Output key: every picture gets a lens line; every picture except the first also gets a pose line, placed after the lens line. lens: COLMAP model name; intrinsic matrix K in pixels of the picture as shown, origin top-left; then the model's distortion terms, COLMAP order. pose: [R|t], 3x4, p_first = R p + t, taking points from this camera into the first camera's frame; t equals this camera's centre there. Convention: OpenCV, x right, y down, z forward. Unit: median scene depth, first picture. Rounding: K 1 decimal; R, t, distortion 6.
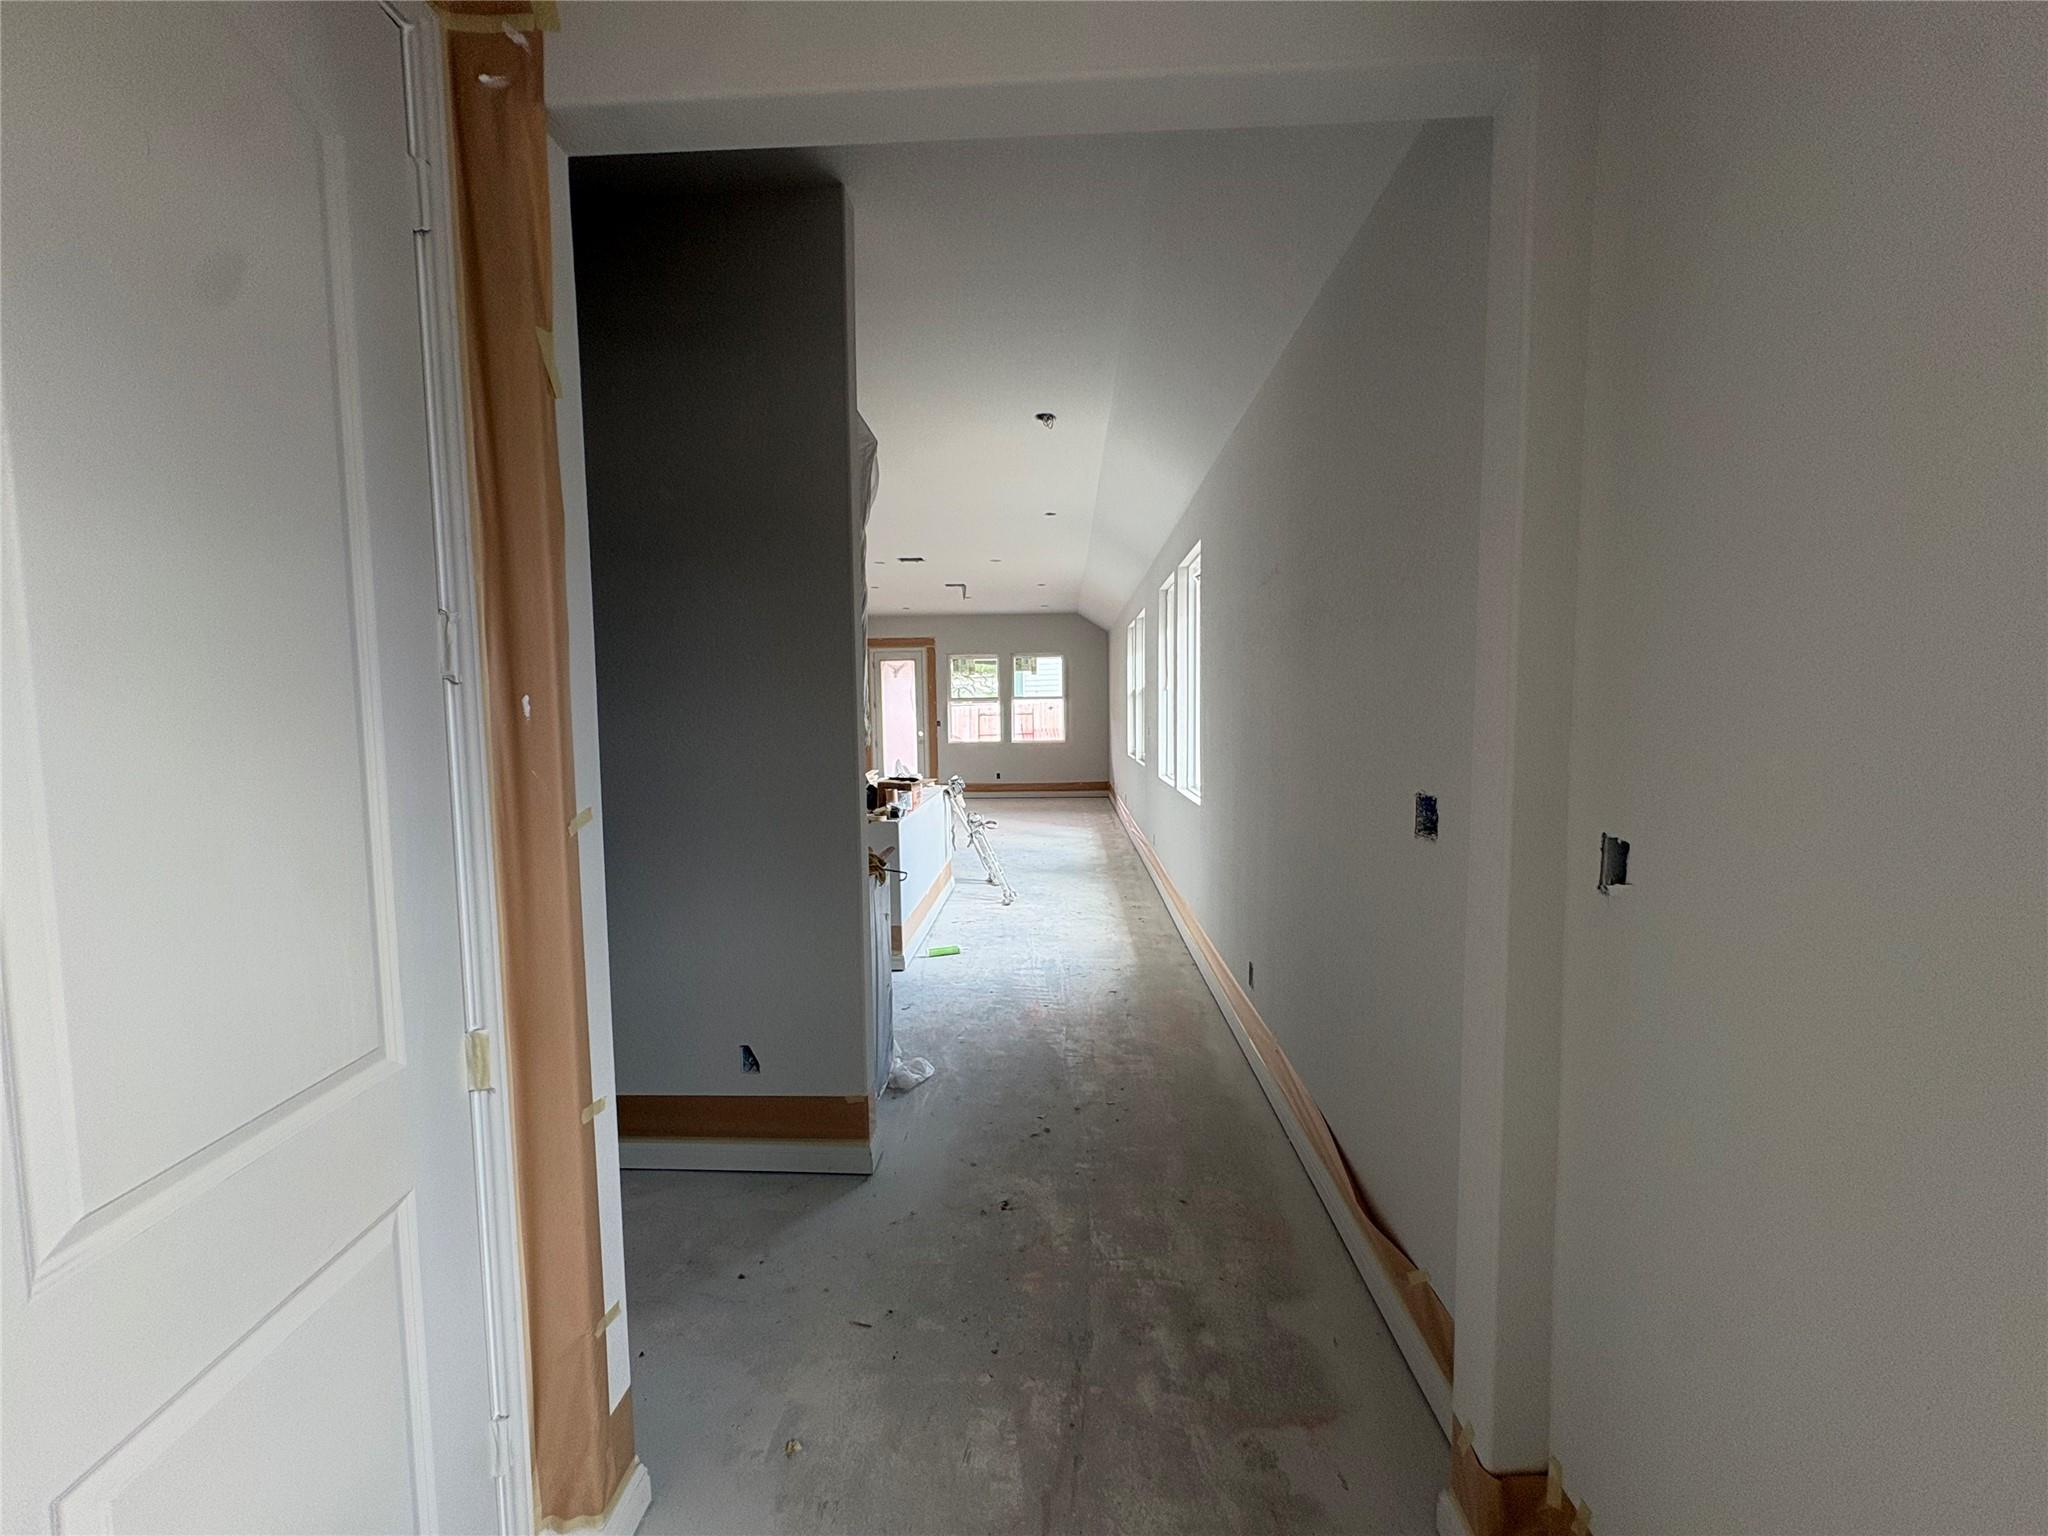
lens RADIAL K [[810.1, 0, 1023.9], [0, 810.1, 768.9], [0, 0, 1]] dist [-0.002431, 0.001009]
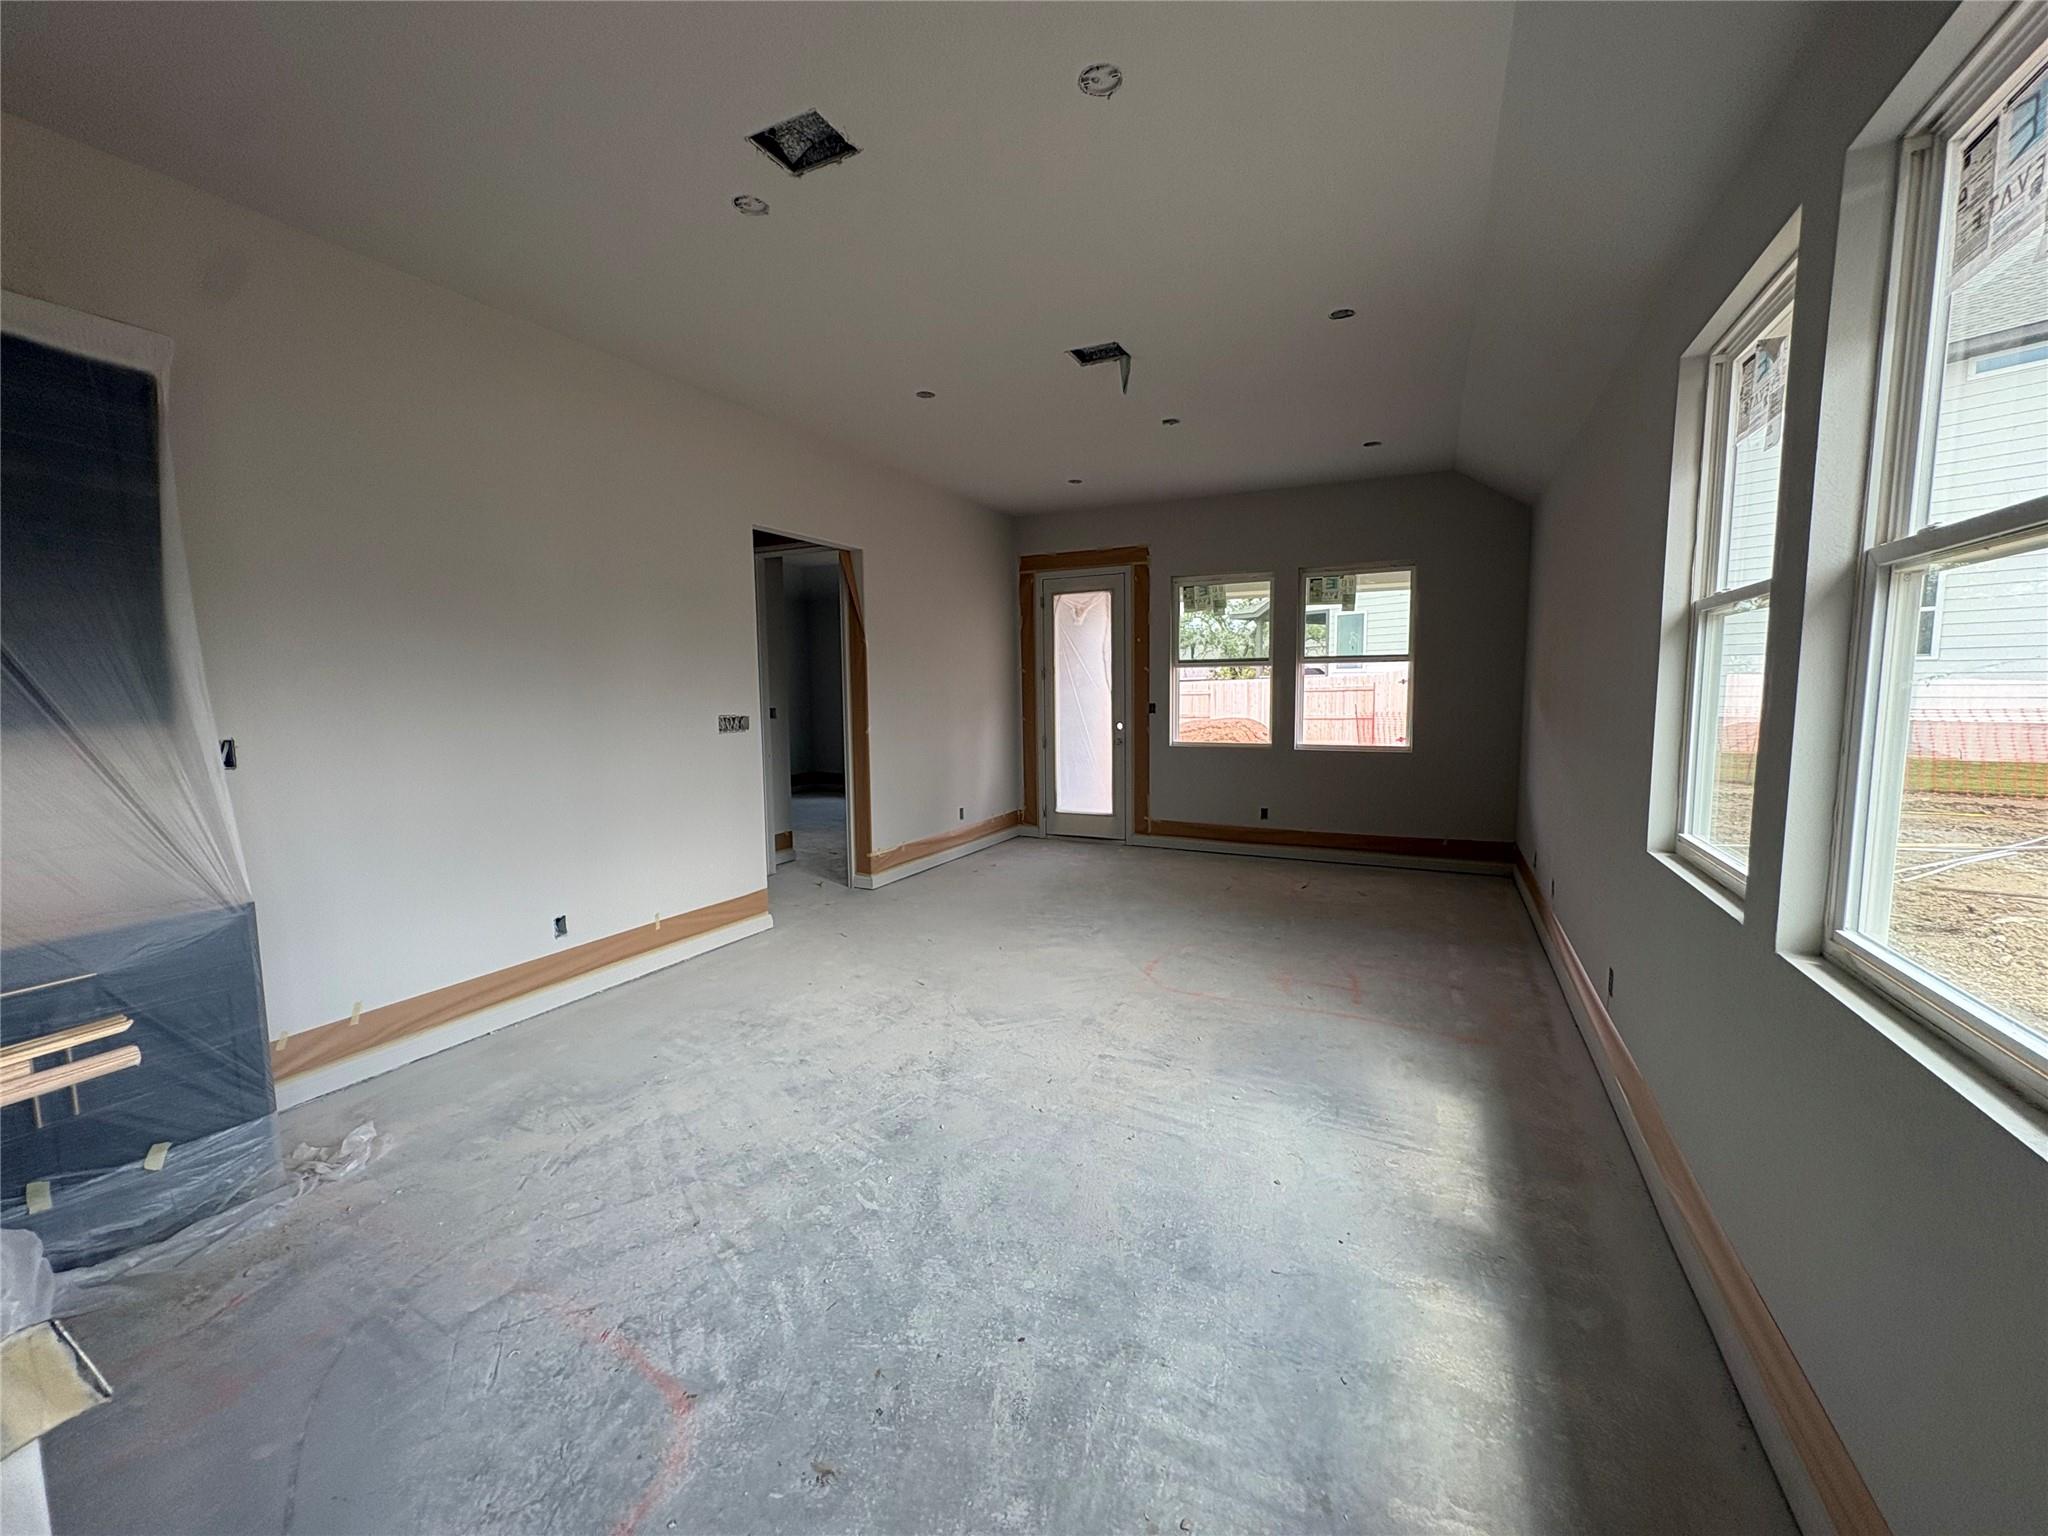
lens RADIAL K [[810.1, 0, 1021.6], [0, 810.1, 758.9], [0, 0, 1]] dist [-0.002431, 0.001009]
pose [[0.915003, 0.044127, -0.401026, 0.032723], [-0.036462, 0.998978, 0.026730, -0.034246], [0.401795, -0.009836, 0.915677, 0.485457]]
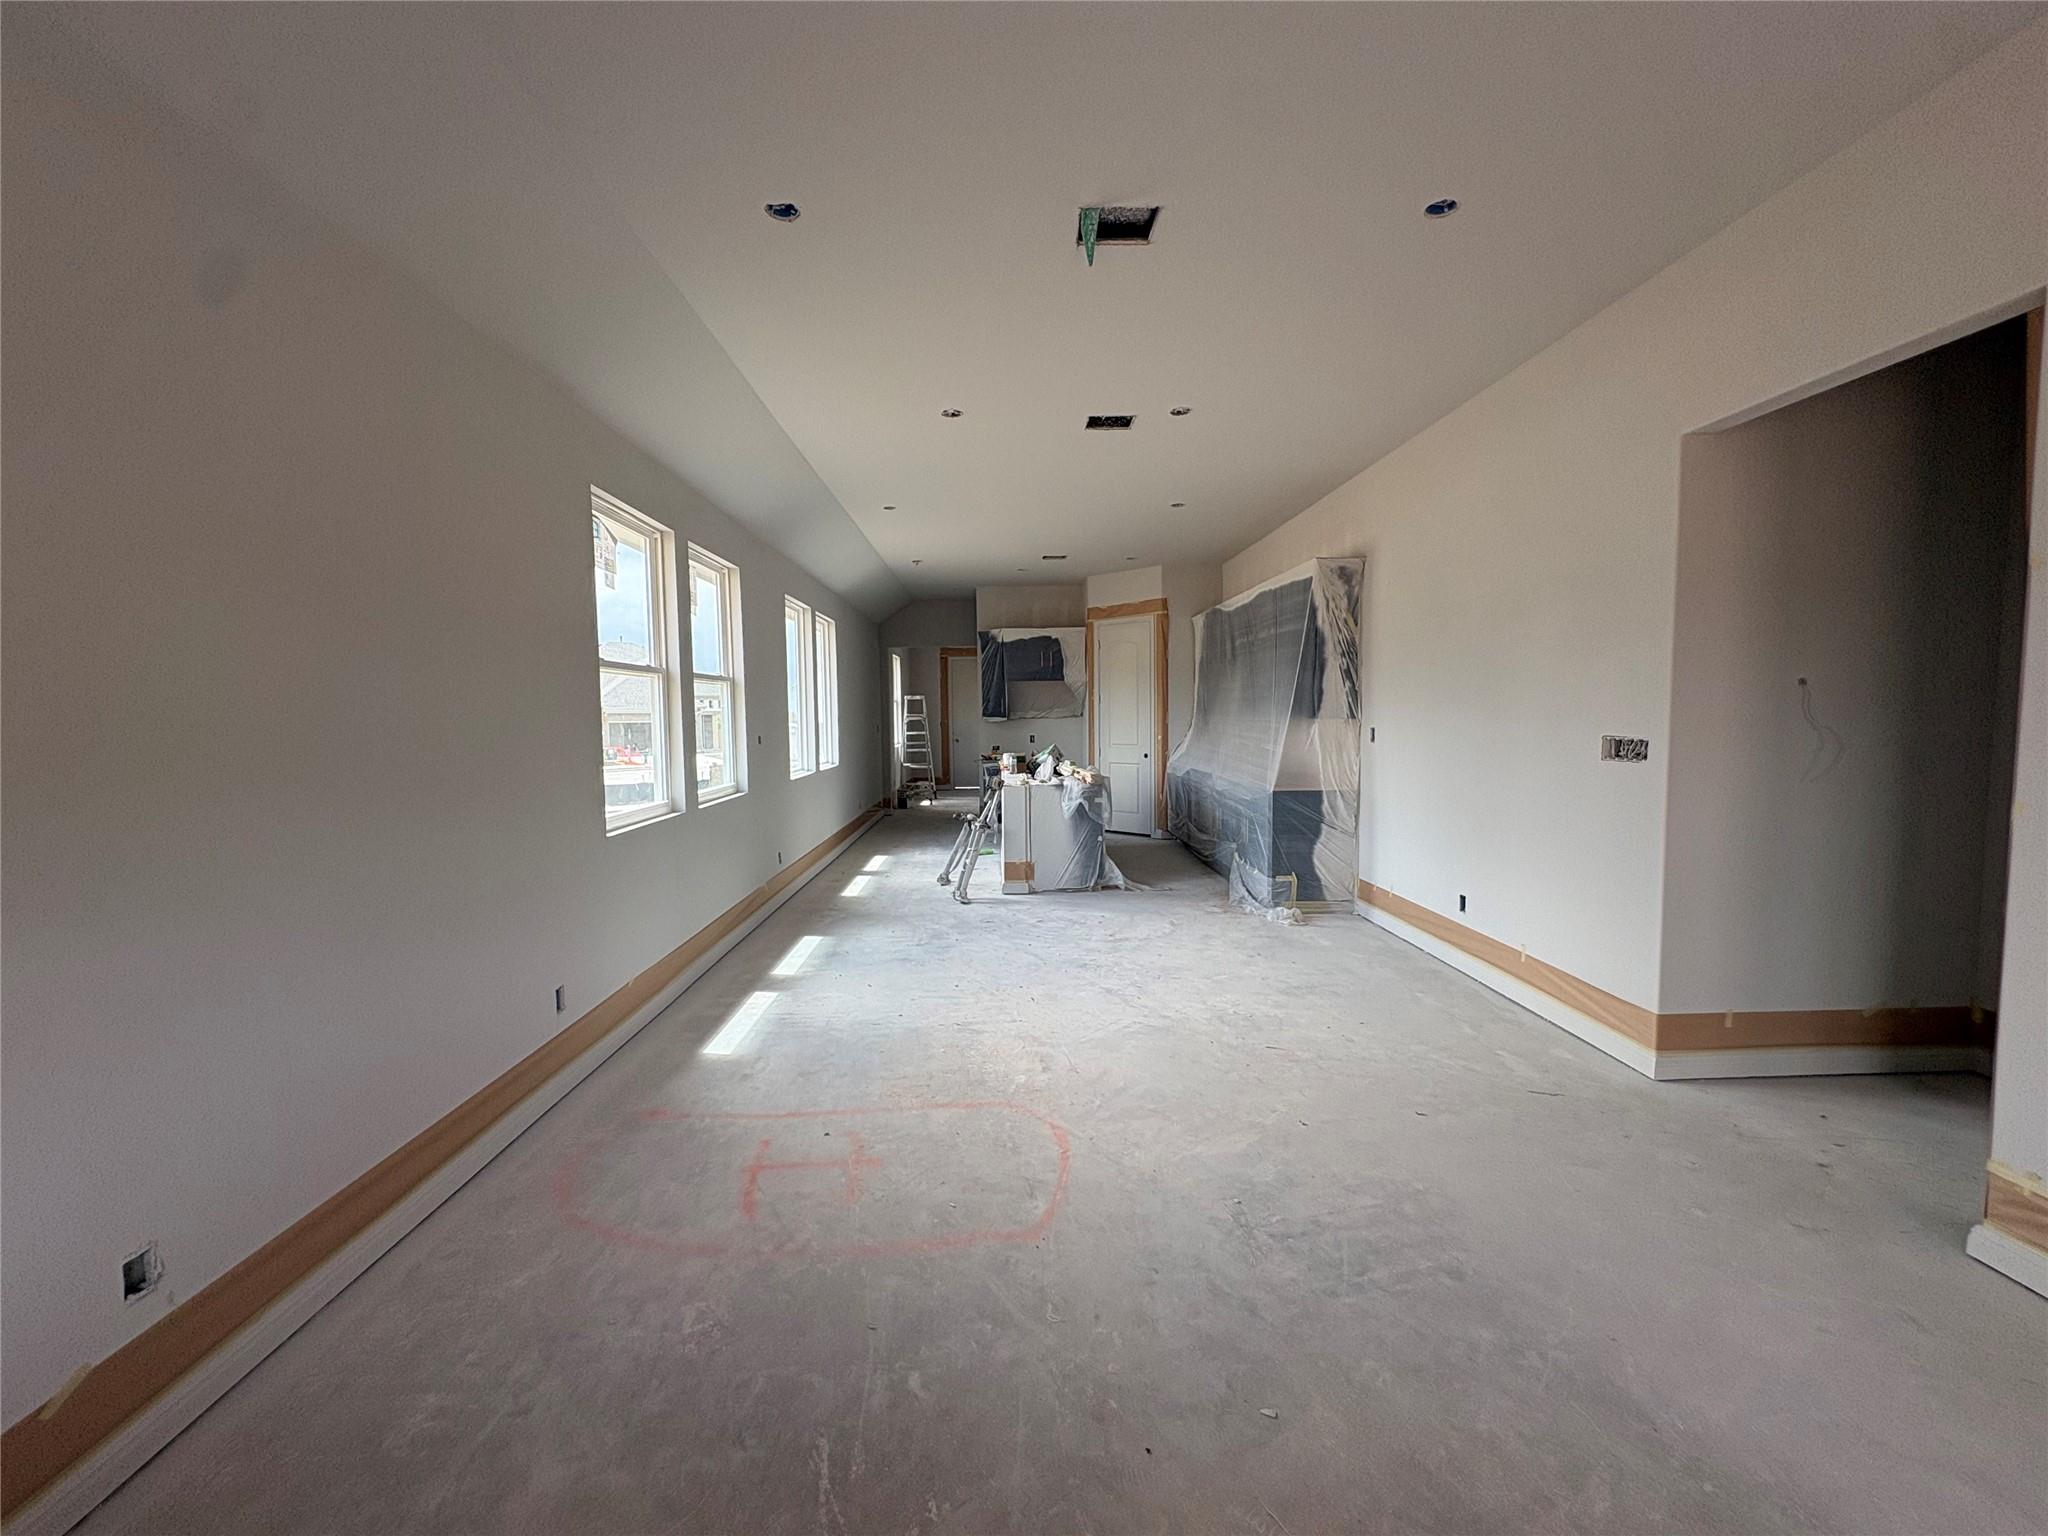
lens RADIAL K [[810.1, 0, 1020.6], [0, 810.1, 760.2], [0, 0, 1]] dist [-0.002431, 0.001009]
pose [[-0.996947, 0.032233, -0.071120, -0.022829], [0.022494, 0.990765, 0.133715, -0.068825], [0.074774, 0.131707, -0.988465, 0.982728]]
